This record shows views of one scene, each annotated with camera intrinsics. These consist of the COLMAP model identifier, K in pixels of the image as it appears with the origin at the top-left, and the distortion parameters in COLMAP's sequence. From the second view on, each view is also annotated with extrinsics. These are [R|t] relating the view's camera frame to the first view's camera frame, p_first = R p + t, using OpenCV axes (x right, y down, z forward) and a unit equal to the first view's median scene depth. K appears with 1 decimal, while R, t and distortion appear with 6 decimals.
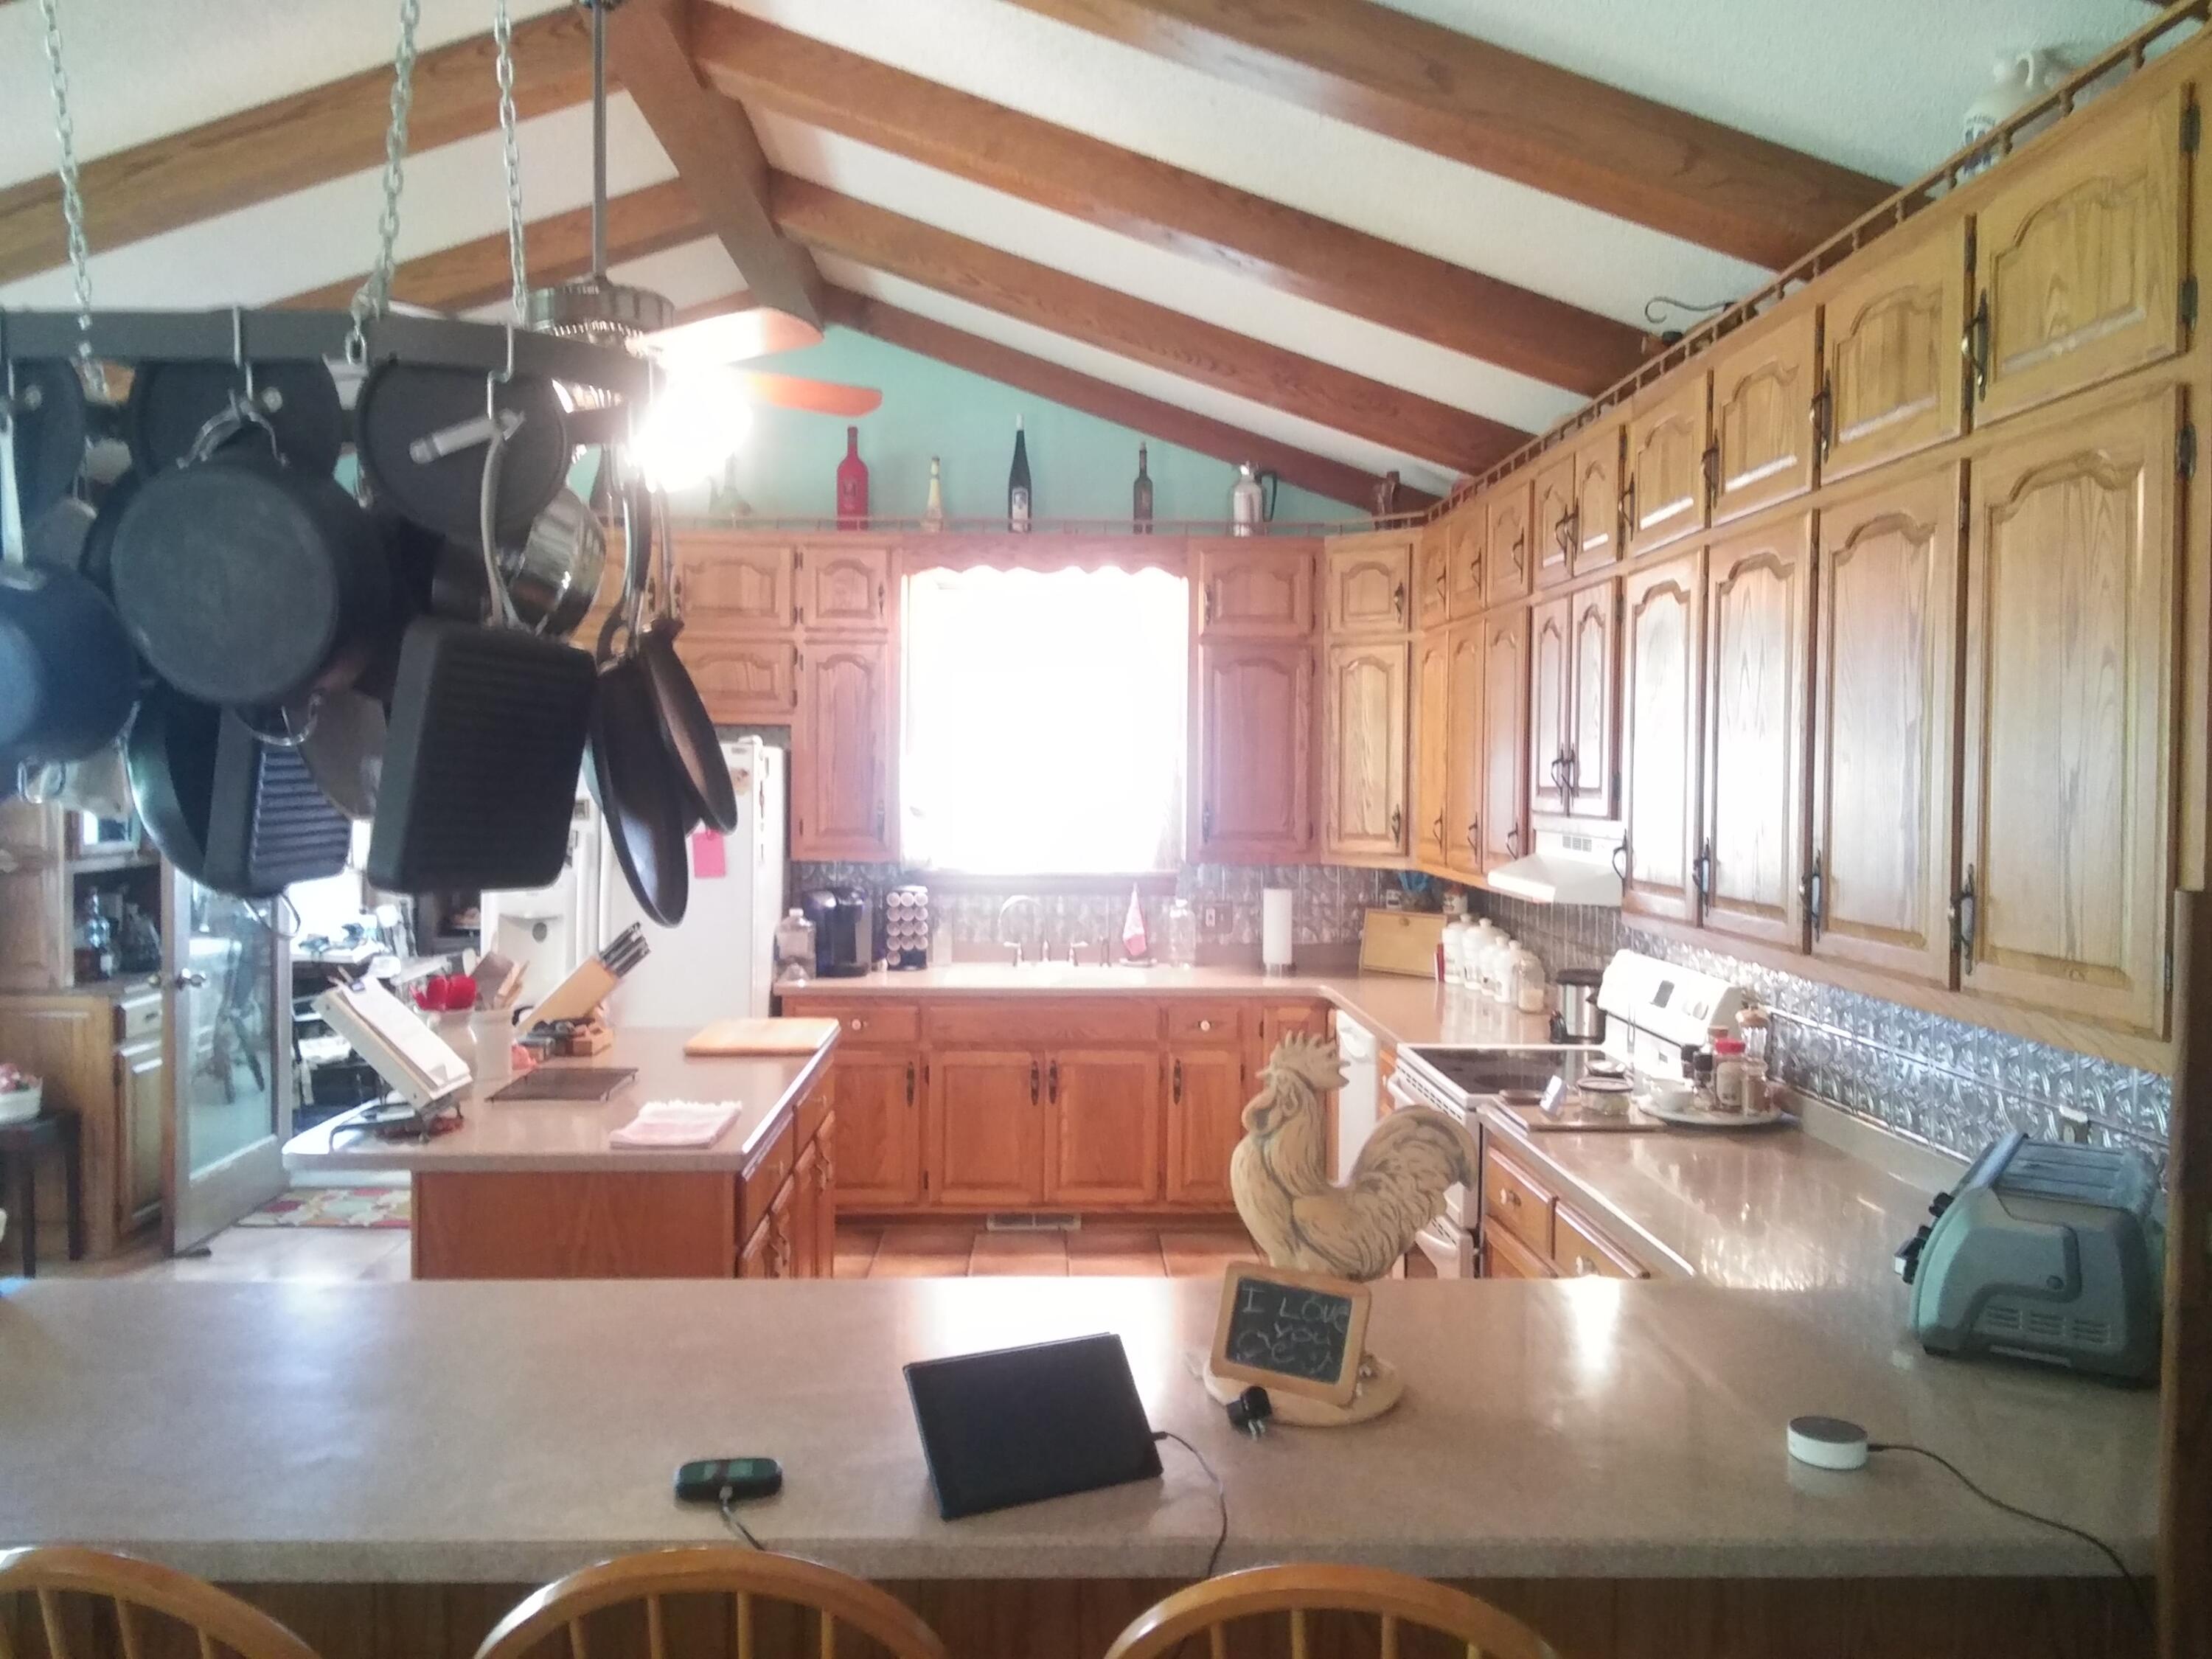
lens RADIAL K [[1714.2, 0, 1110.6], [0, 1714.2, 827.6], [0, 0, 1]] dist [0.056500, -0.012494]
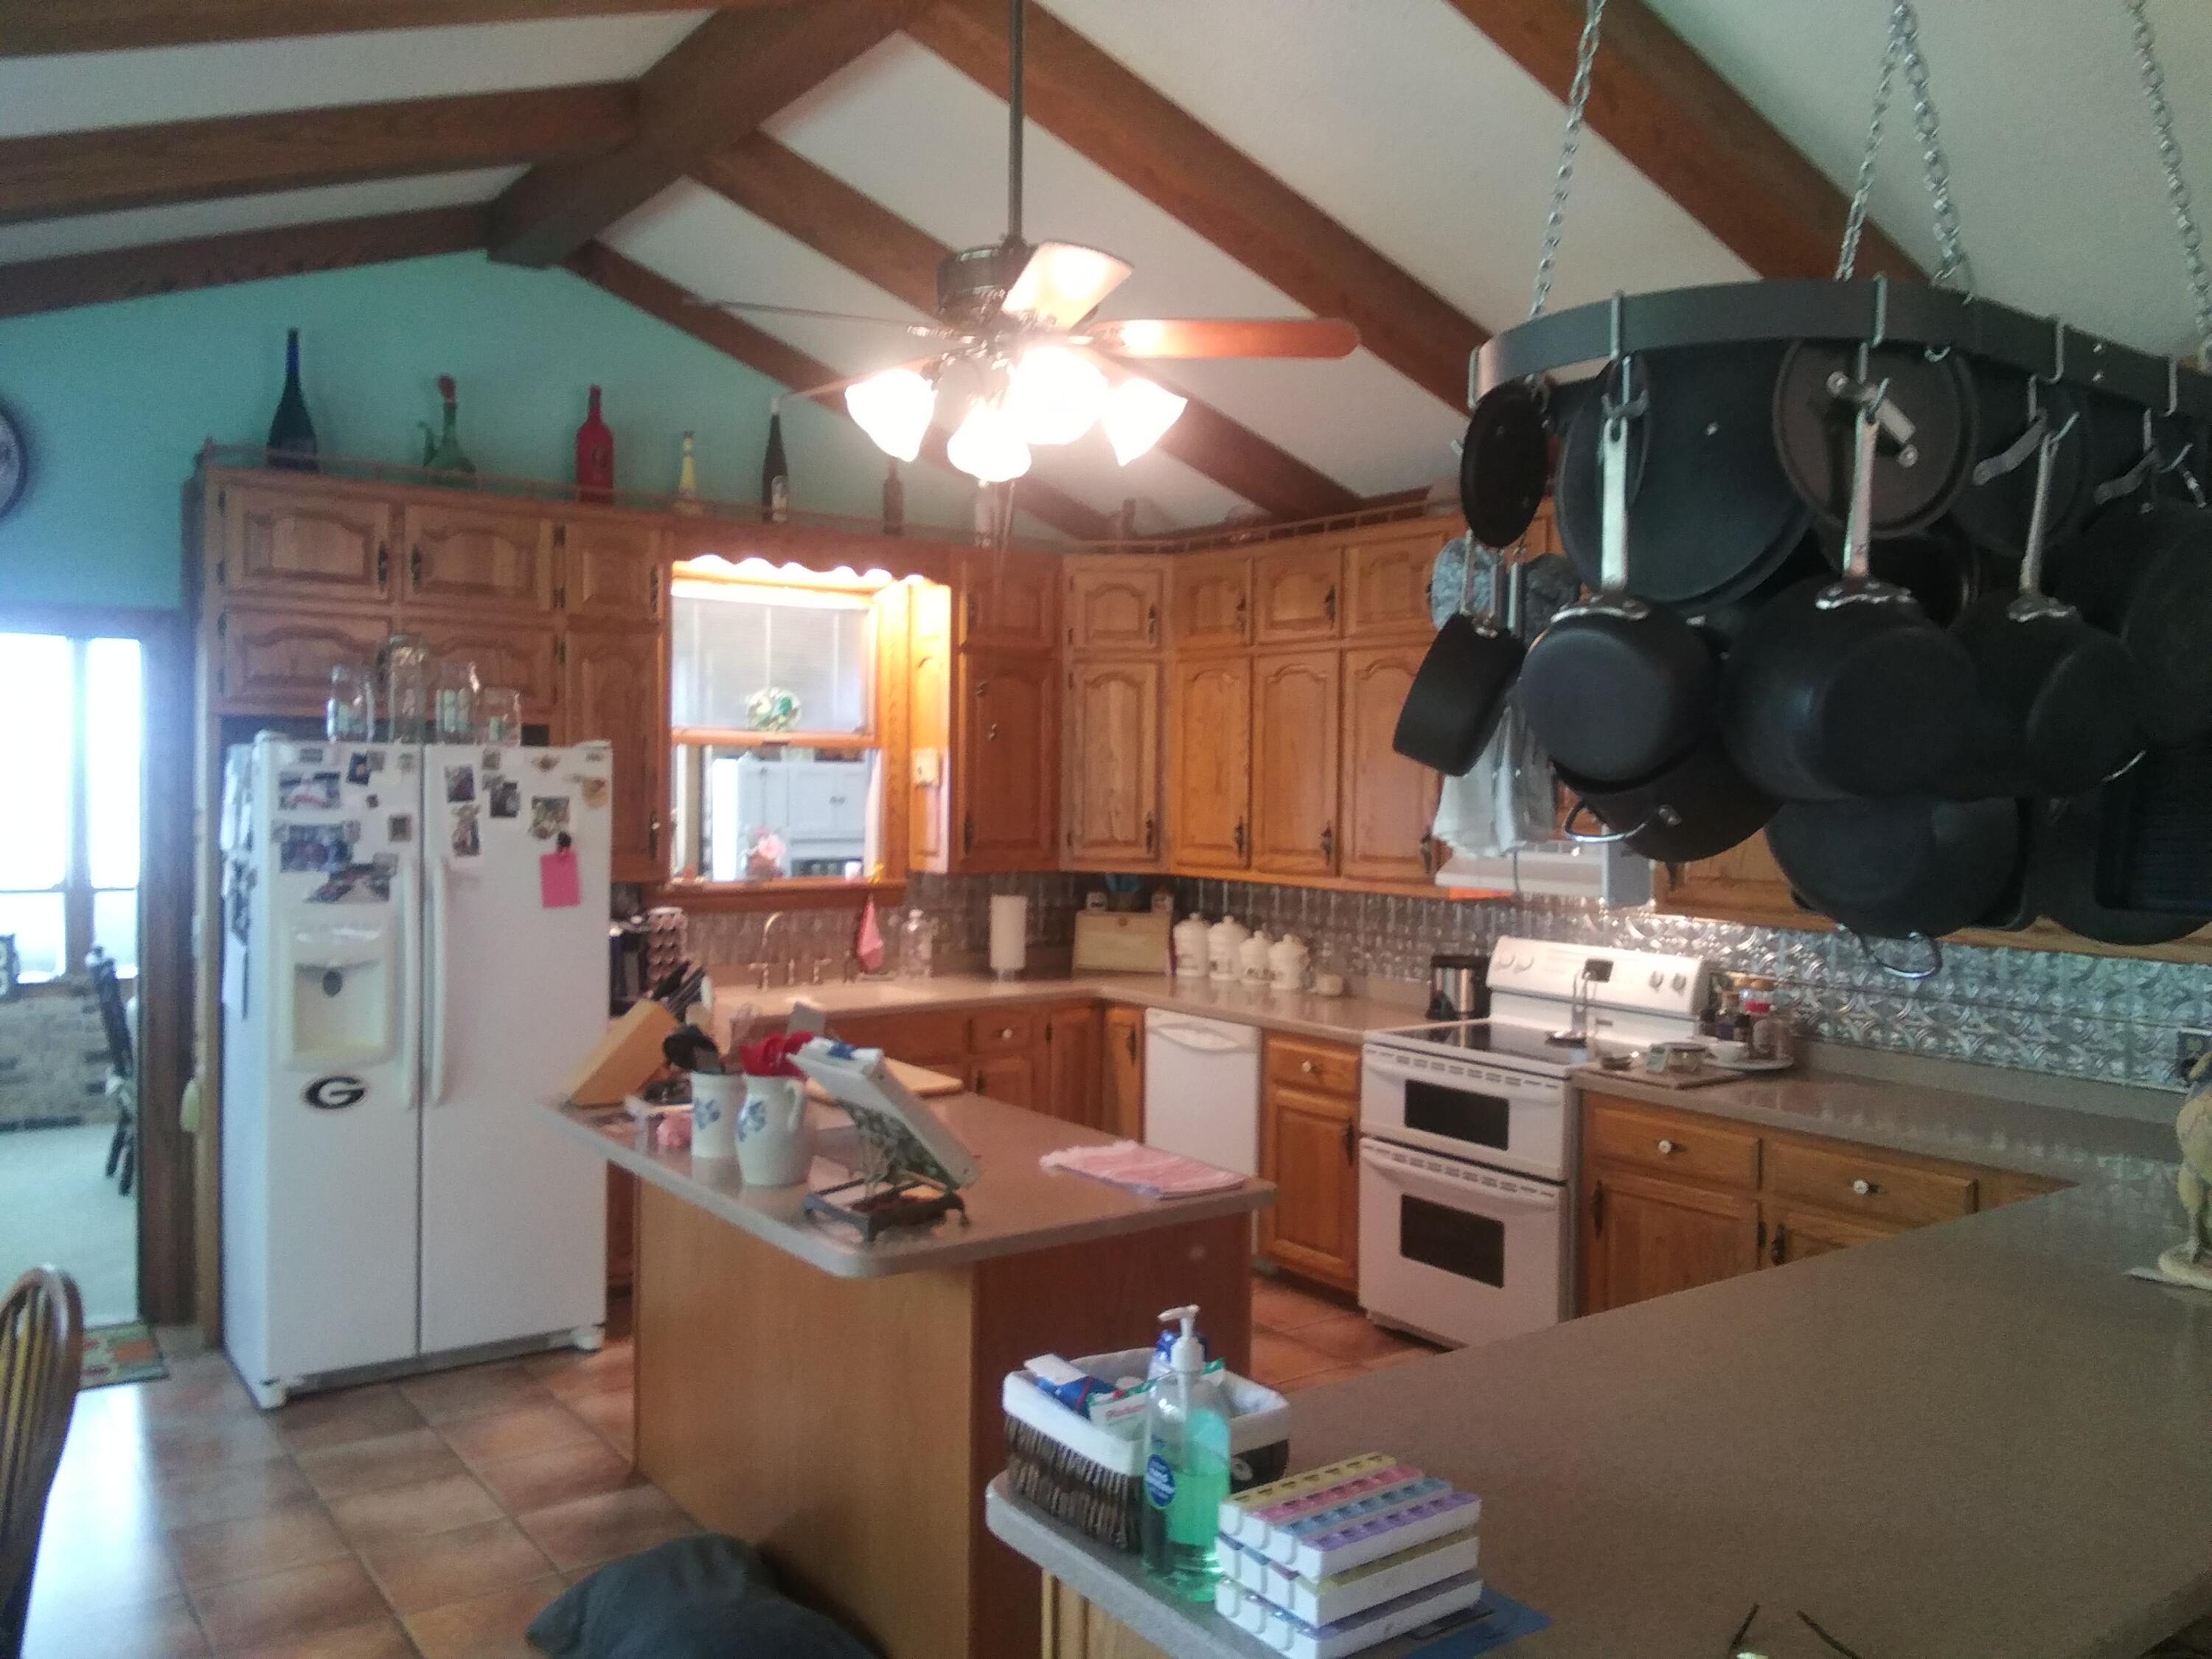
lens RADIAL K [[1714.2, 0, 1112.9], [0, 1714.2, 827.3], [0, 0, 1]] dist [0.056500, -0.012494]
pose [[0.825582, -0.013240, 0.564127, -0.442819], [0.011257, 0.999912, 0.006993, -0.011835], [-0.564170, 0.000577, 0.825658, 0.128564]]
